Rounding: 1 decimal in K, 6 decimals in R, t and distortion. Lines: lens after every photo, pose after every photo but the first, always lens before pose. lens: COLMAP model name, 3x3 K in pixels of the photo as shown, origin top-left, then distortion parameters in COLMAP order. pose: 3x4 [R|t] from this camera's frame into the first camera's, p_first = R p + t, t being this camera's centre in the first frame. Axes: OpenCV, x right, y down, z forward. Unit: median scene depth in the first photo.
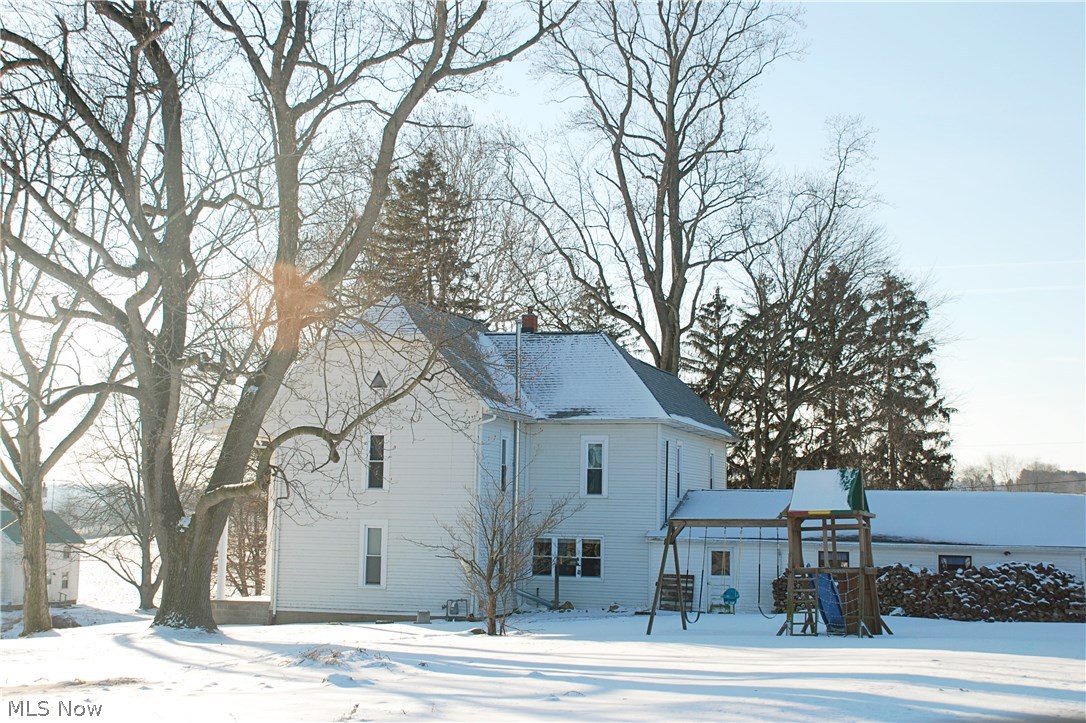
lens RADIAL K [[1545.7, 0, 543.0], [0, 1545.7, 361.5], [0, 0, 1]] dist [0.067184, 0.686187]
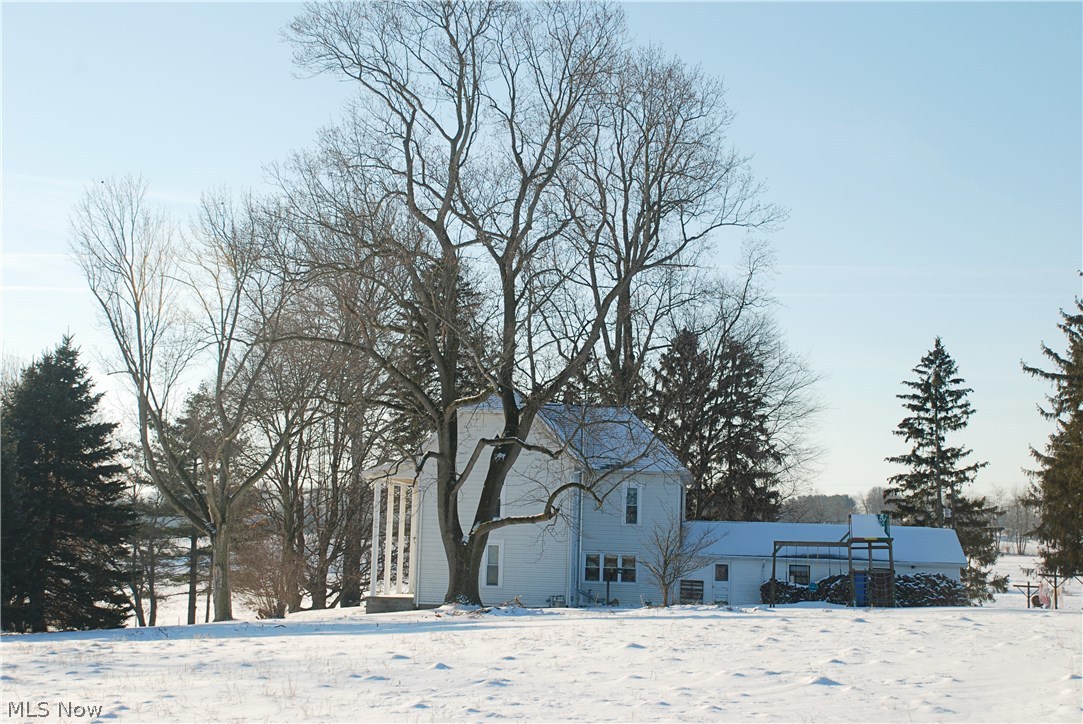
lens RADIAL K [[1817.4, 0, 541.5], [0, 1817.4, 362.0], [0, 0, 1]] dist [0.200680, 1.105257]
pose [[0.975155, 0.032065, 0.219191, -0.418433], [-0.032152, 0.999478, -0.003170, -0.054581], [-0.219179, -0.003956, 0.975677, -0.612445]]
